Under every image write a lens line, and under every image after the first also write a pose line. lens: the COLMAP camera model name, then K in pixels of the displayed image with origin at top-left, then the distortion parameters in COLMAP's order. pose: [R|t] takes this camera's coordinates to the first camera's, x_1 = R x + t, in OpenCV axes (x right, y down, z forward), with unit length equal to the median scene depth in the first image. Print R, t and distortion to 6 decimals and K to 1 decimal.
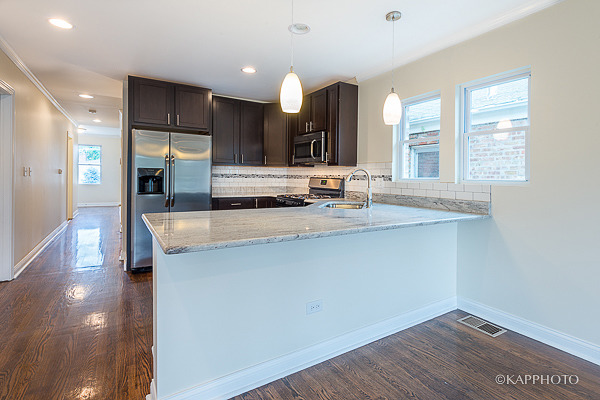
lens RADIAL K [[287.9, 0, 304.5], [0, 287.9, 176.0], [0, 0, 1]] dist [-0.002312, 0.000192]
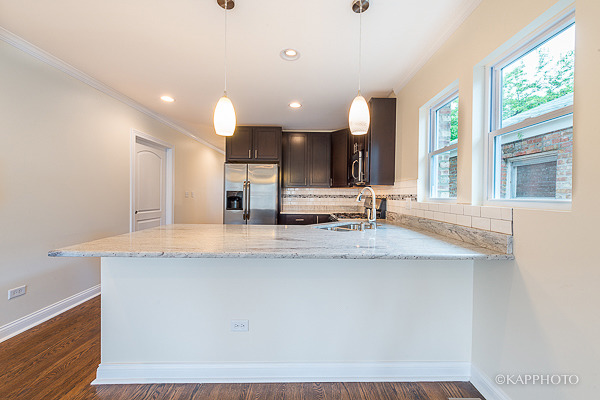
lens RADIAL K [[233.9, 0, 311.2], [0, 233.9, 196.7], [0, 0, 1]] dist [-0.000415, 0.000207]
pose [[0.860239, -0.004338, -0.509873, 0.334172], [0.005063, 0.999987, 0.000034, 0.002279], [0.509866, -0.002611, 0.860250, 0.210324]]
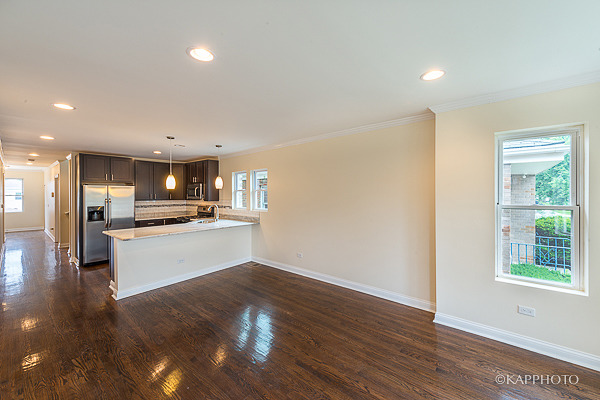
lens RADIAL K [[233.9, 0, 297.6], [0, 233.9, 187.8], [0, 0, 1]] dist [-0.000415, 0.000207]
pose [[0.955569, -0.013122, 0.294474, 0.225125], [0.019538, 0.999631, -0.018854, -0.084177], [-0.294118, 0.023769, 0.955474, -0.714652]]
